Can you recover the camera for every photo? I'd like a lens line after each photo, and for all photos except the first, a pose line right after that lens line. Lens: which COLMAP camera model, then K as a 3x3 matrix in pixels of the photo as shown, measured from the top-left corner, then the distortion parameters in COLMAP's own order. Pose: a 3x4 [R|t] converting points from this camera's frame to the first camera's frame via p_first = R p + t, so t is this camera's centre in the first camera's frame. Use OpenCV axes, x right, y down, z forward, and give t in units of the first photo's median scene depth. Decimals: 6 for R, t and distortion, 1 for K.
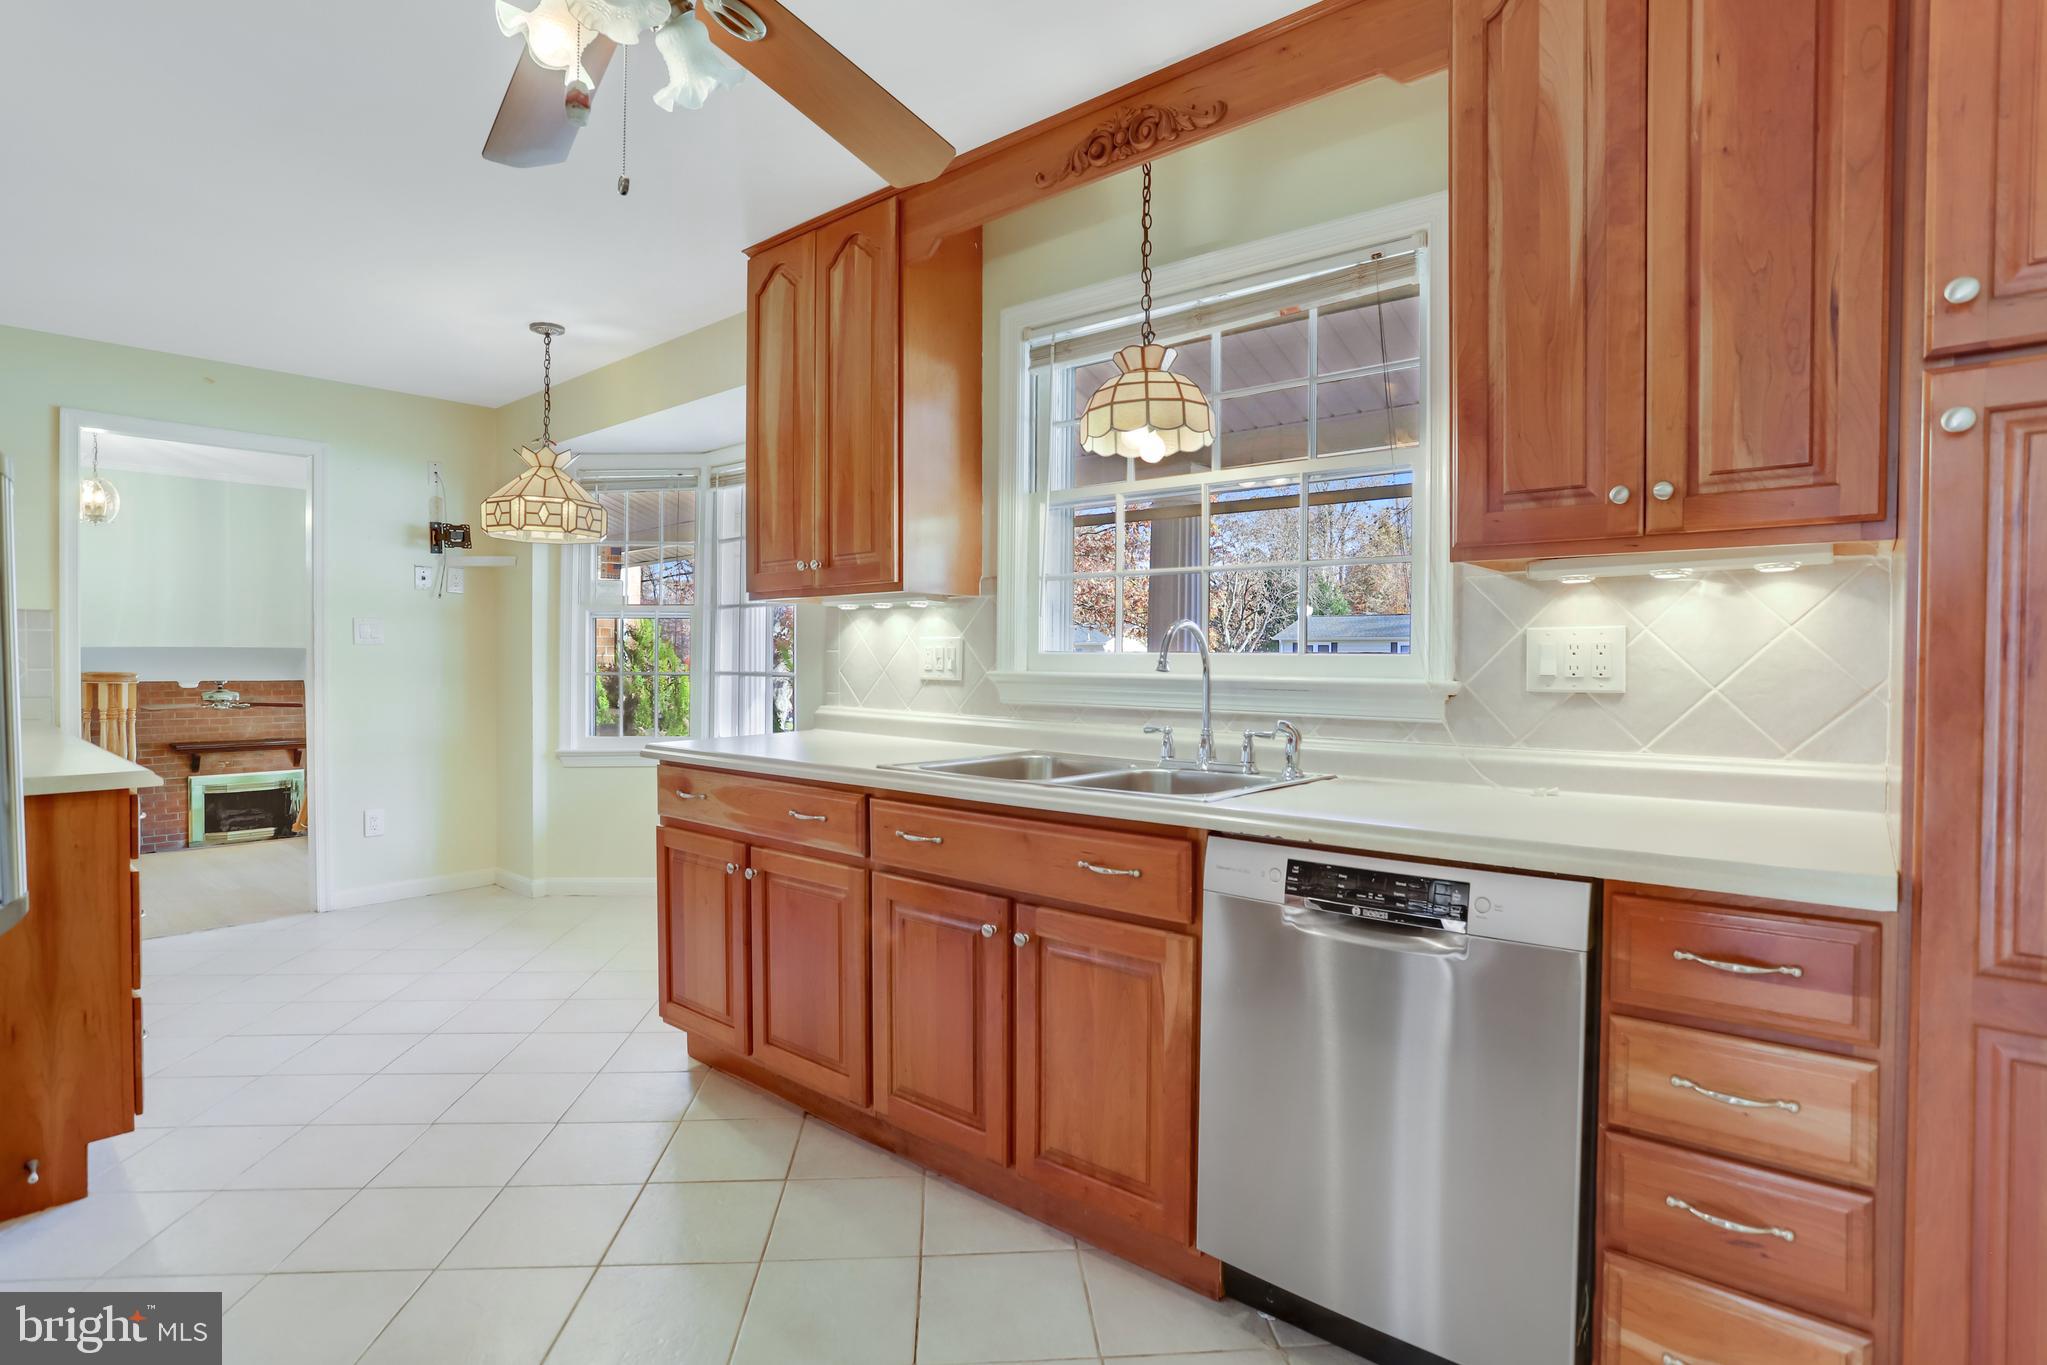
lens RADIAL K [[1014.1, 0, 1023.7], [0, 1014.1, 663.4], [0, 0, 1]] dist [-0.074050, 0.033531]
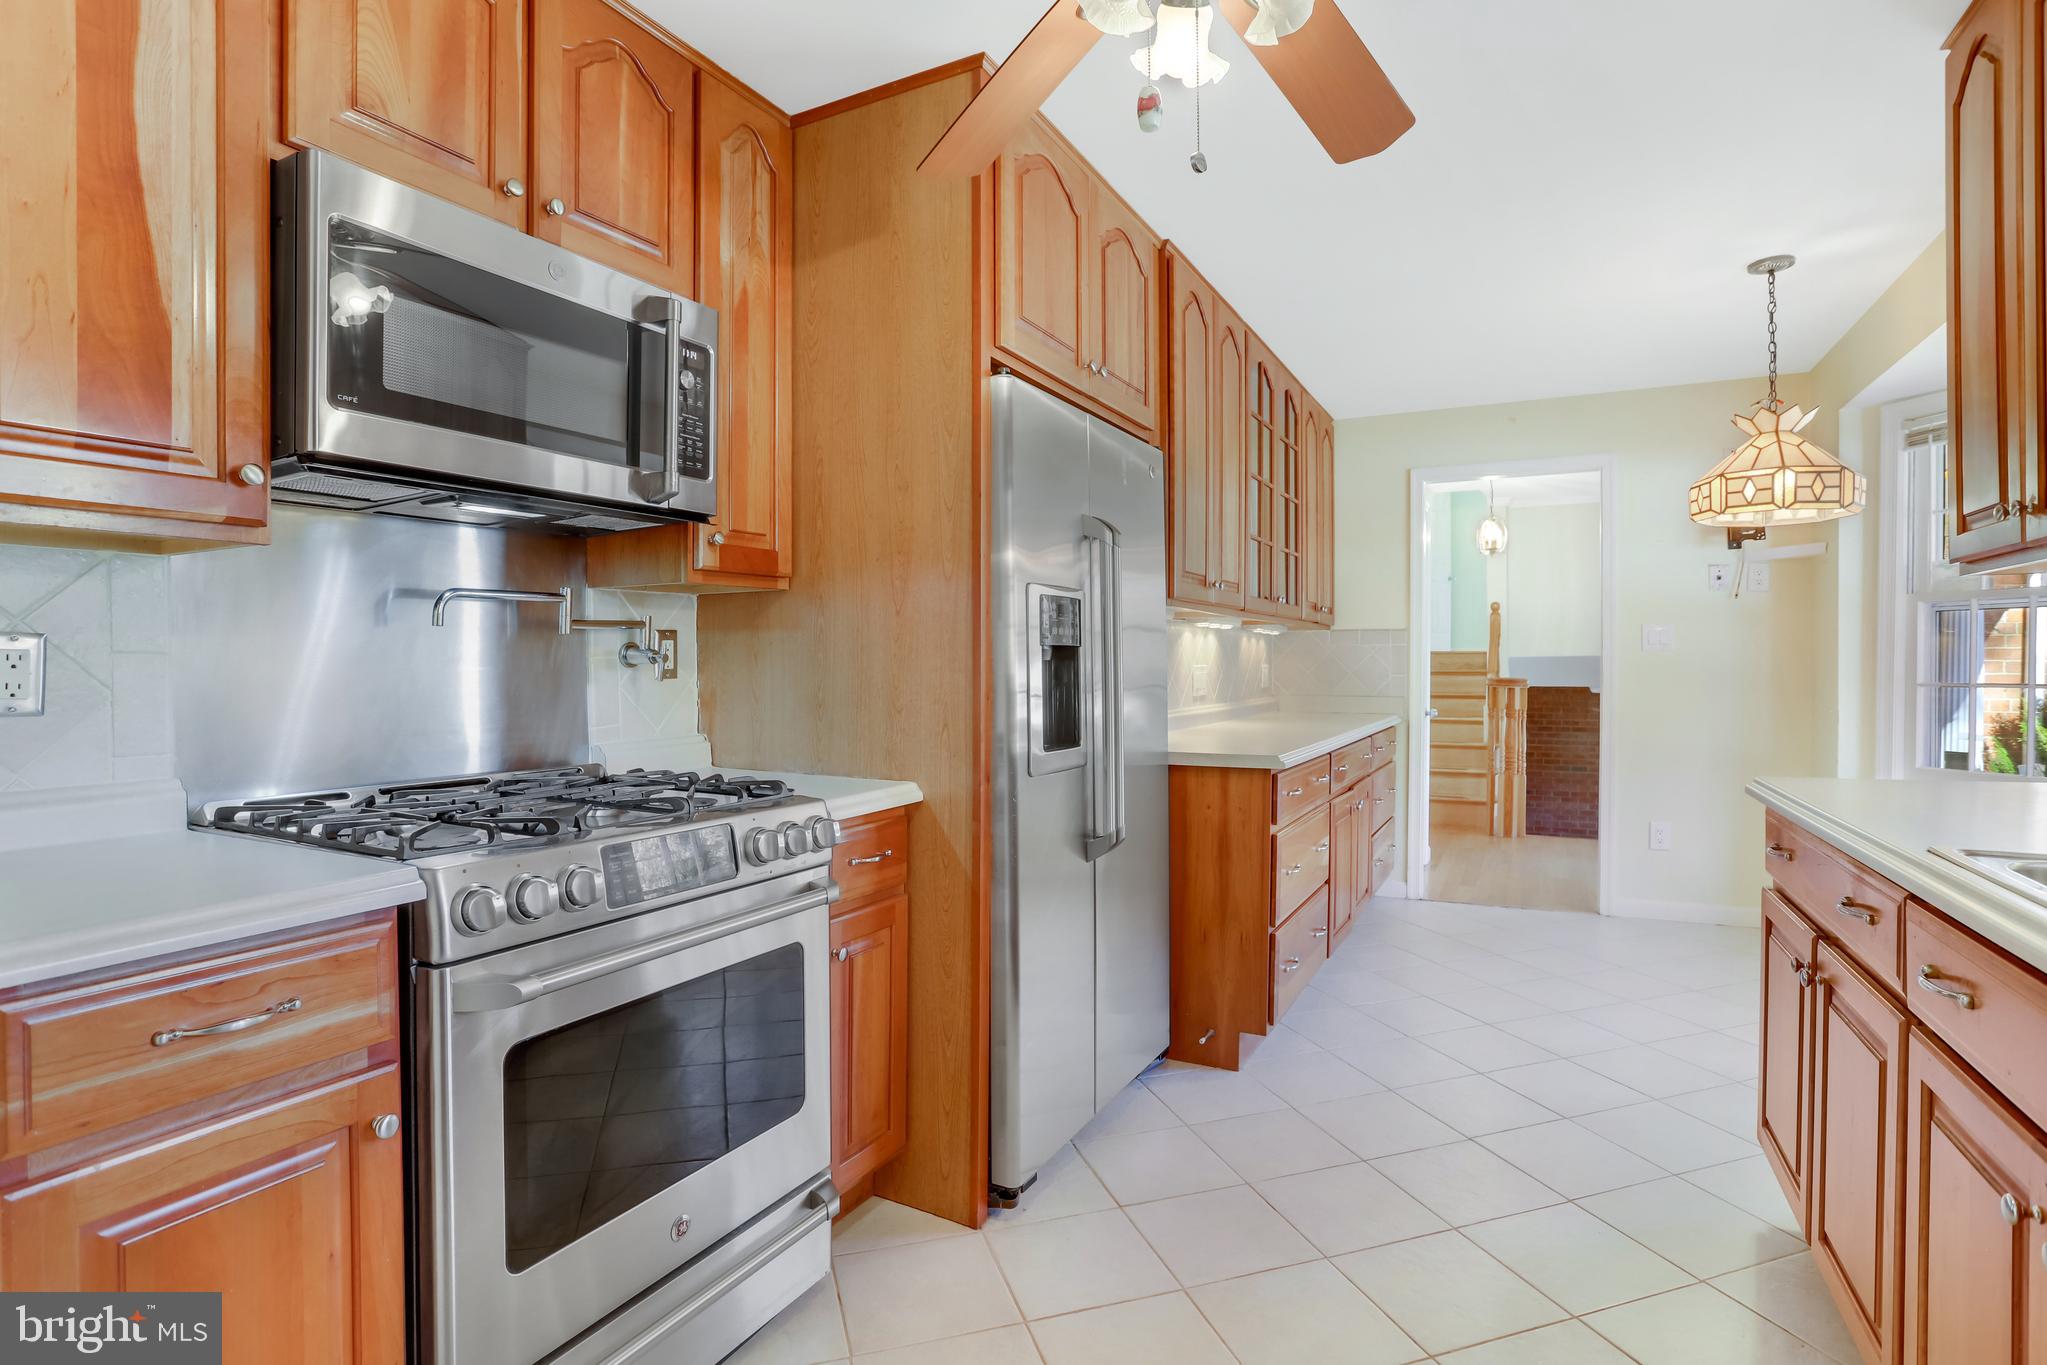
lens RADIAL K [[1009.6, 0, 1020.0], [0, 1009.6, 654.3], [0, 0, 1]] dist [-0.066019, 0.034759]
pose [[0.243030, -0.014691, -0.969908, 0.274671], [-0.001051, 0.999881, -0.015408, -0.000839], [0.970018, 0.004764, 0.242985, 0.353031]]
